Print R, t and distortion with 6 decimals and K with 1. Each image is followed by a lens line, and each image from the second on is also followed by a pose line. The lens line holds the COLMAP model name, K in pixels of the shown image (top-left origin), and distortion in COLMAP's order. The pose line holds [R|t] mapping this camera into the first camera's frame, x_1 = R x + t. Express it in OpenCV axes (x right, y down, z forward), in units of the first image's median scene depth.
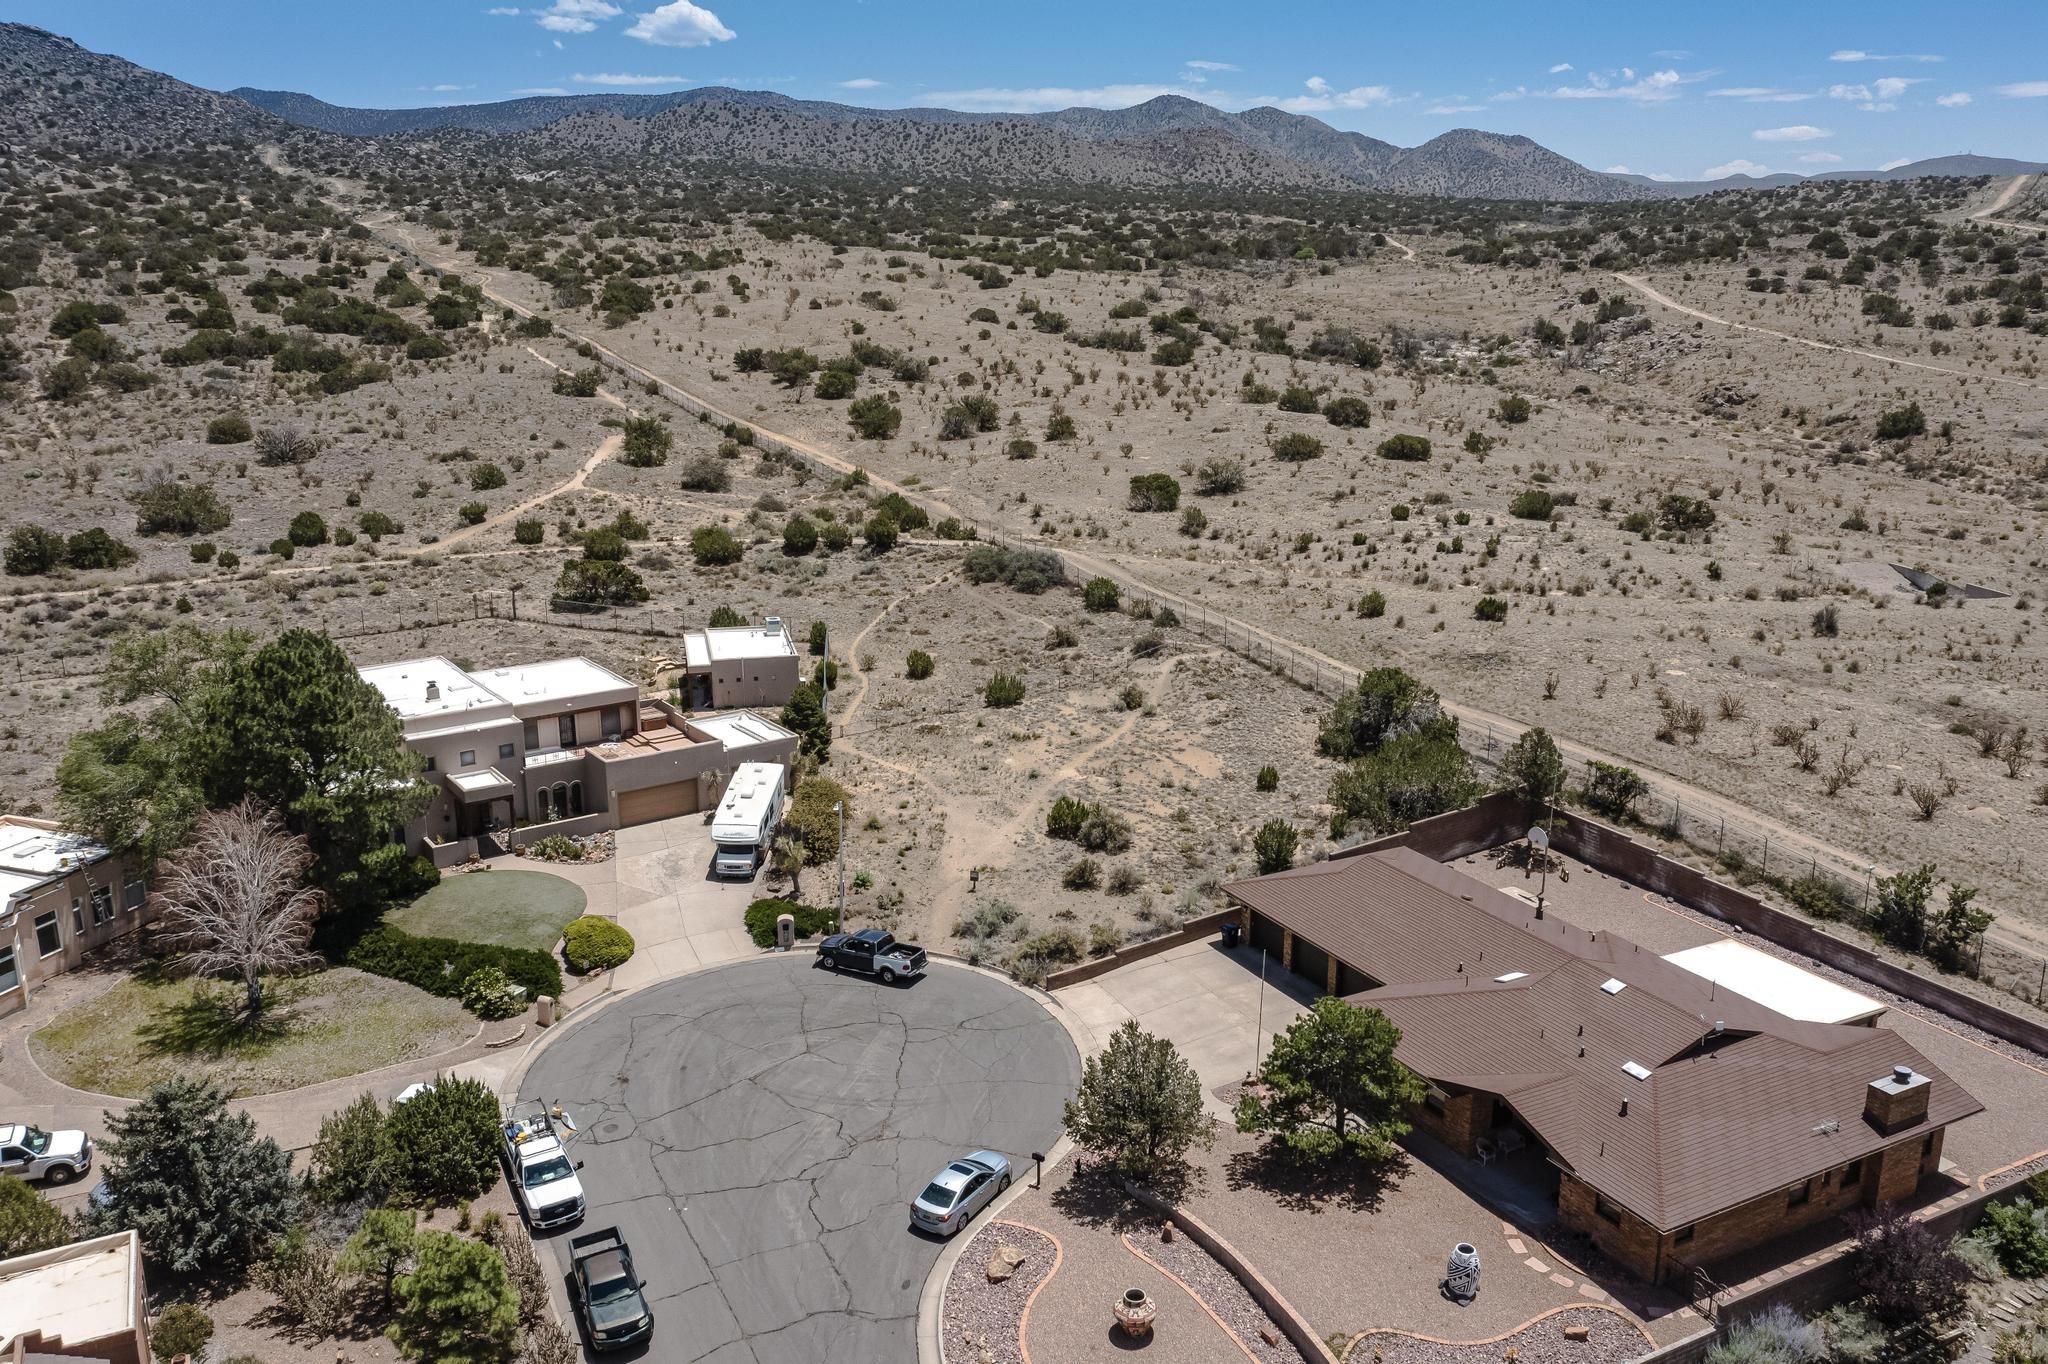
lens RADIAL K [[1610.2, 0, 1020.5], [0, 1610.2, 683.7], [0, 0, 1]] dist [-0.012587, 0.004923]
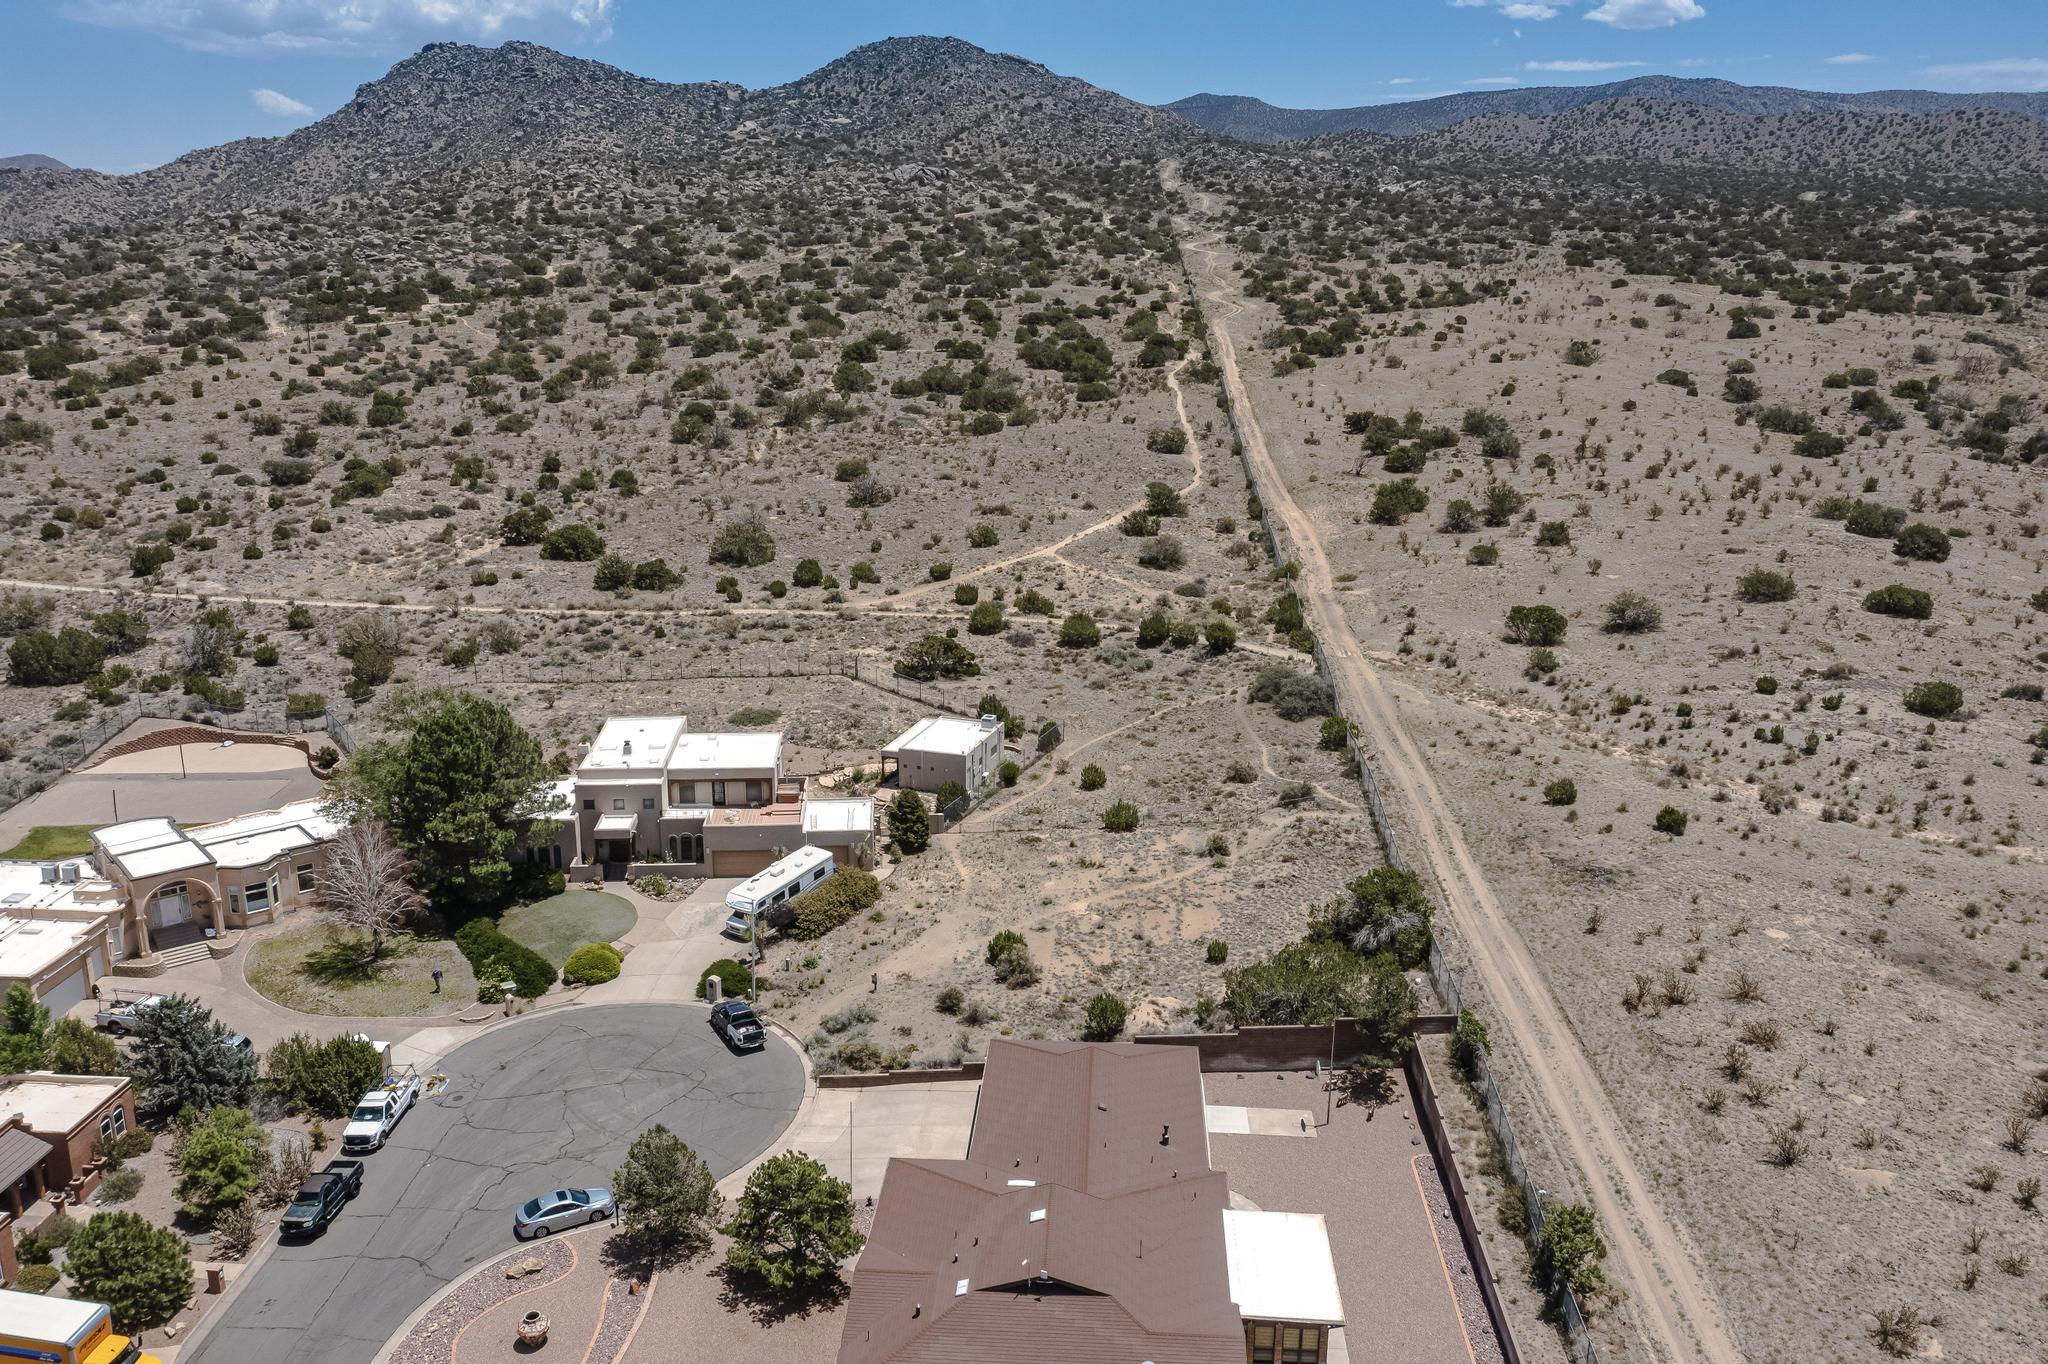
lens RADIAL K [[1610.2, 0, 1020.5], [0, 1610.2, 683.7], [0, 0, 1]] dist [-0.012587, 0.004923]
pose [[0.856197, 0.143788, -0.496238, 0.377037], [-0.140893, 0.989069, 0.043496, -0.100645], [0.497067, 0.032675, 0.867097, -0.002787]]
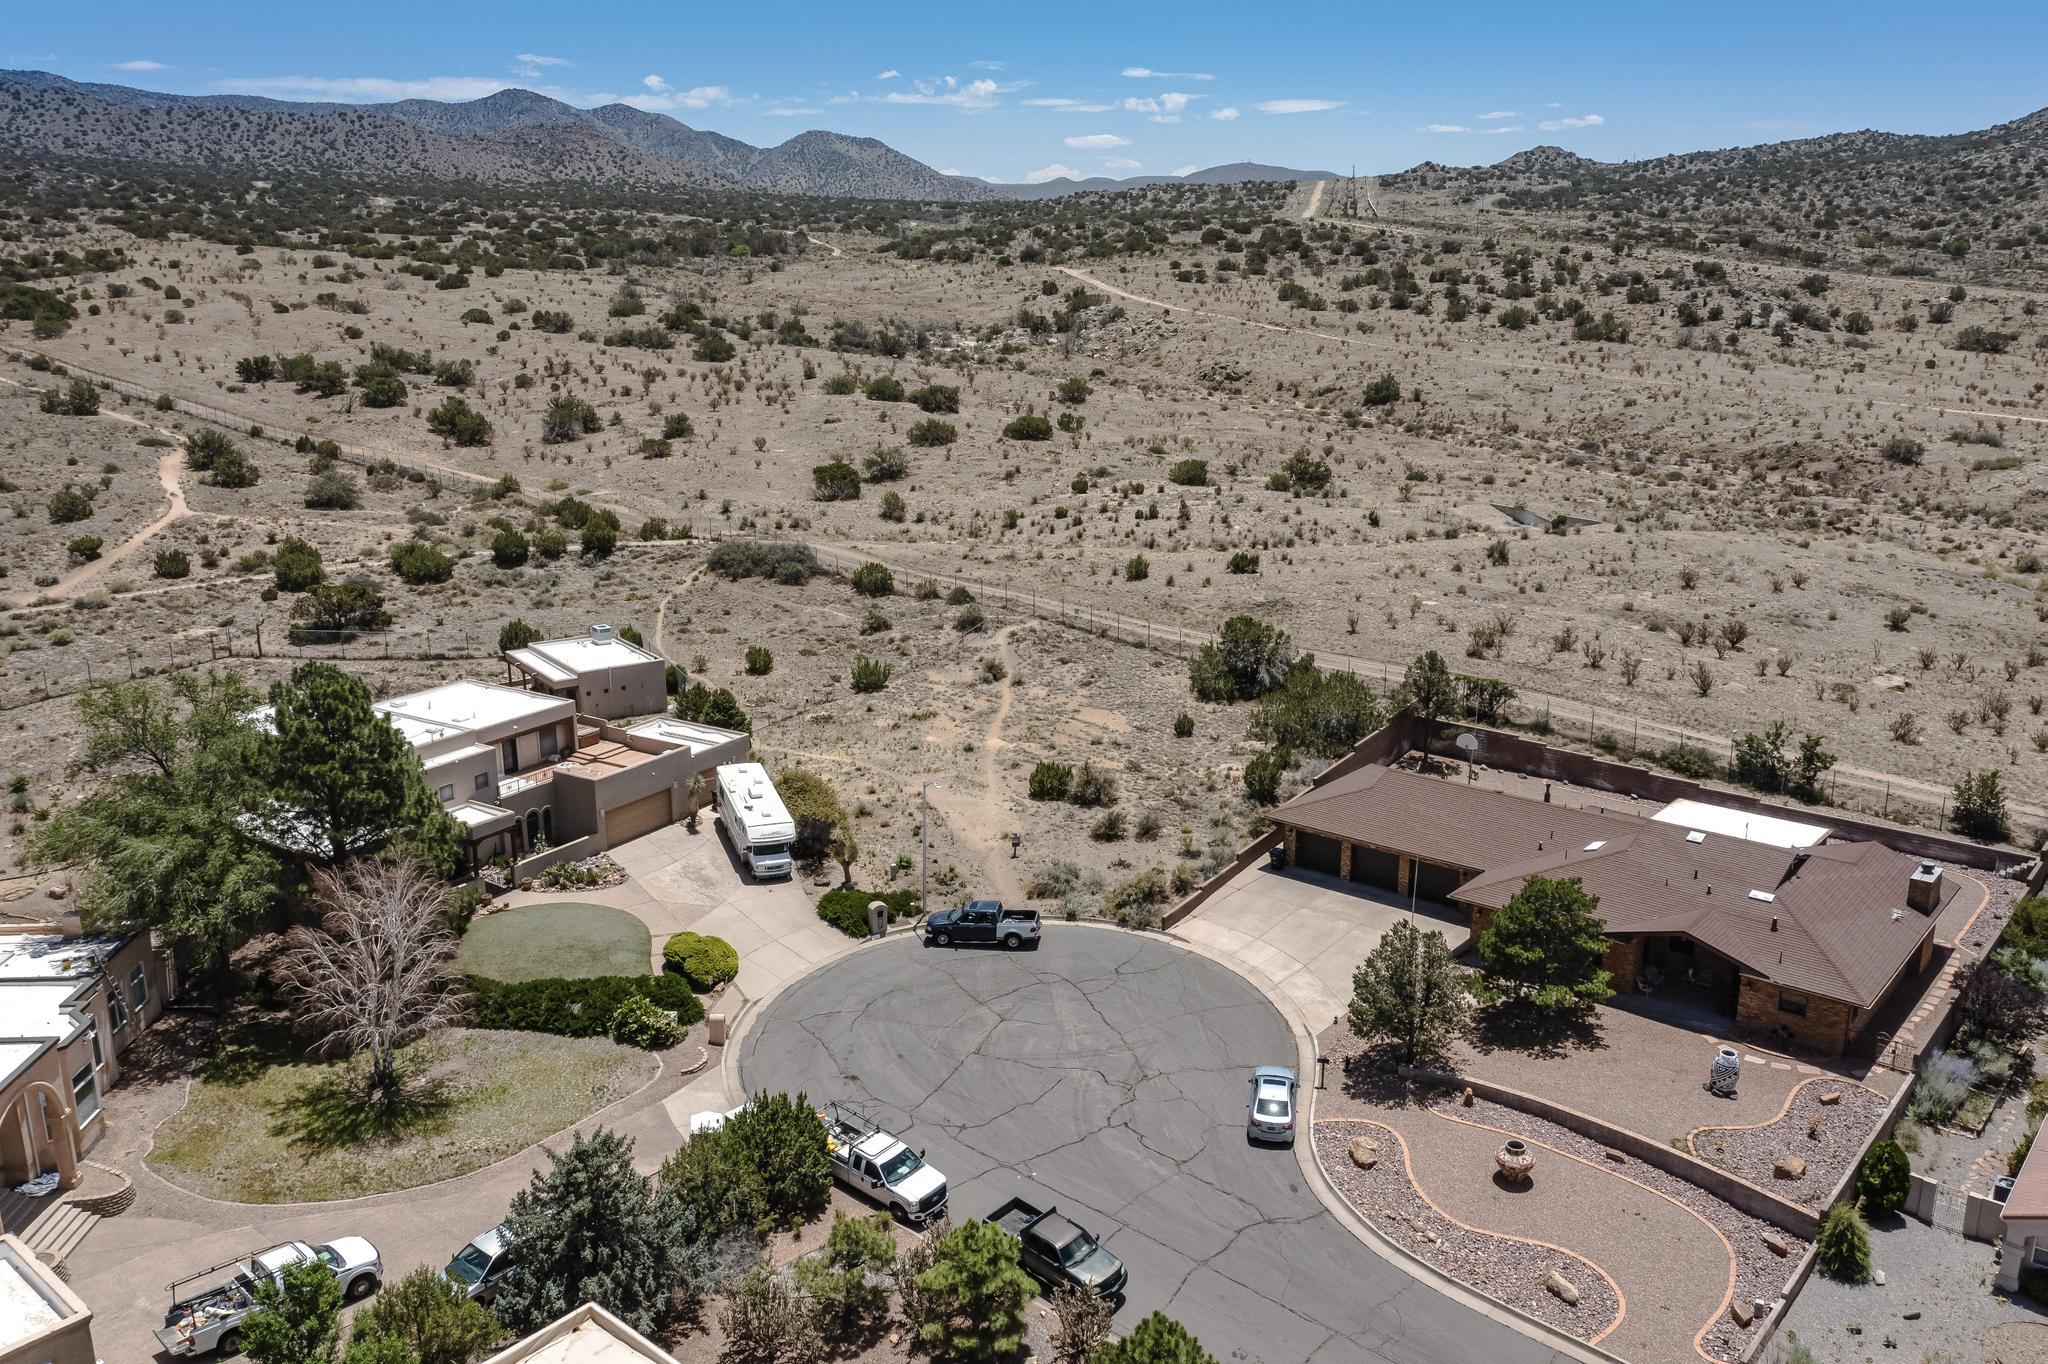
lens RADIAL K [[1610.2, 0, 1020.5], [0, 1610.2, 683.7], [0, 0, 1]] dist [-0.012587, 0.004923]
pose [[0.927966, -0.099691, 0.359084, -0.228681], [0.099569, 0.994851, 0.018884, -0.000134], [-0.359117, 0.018230, 0.933114, 0.021659]]
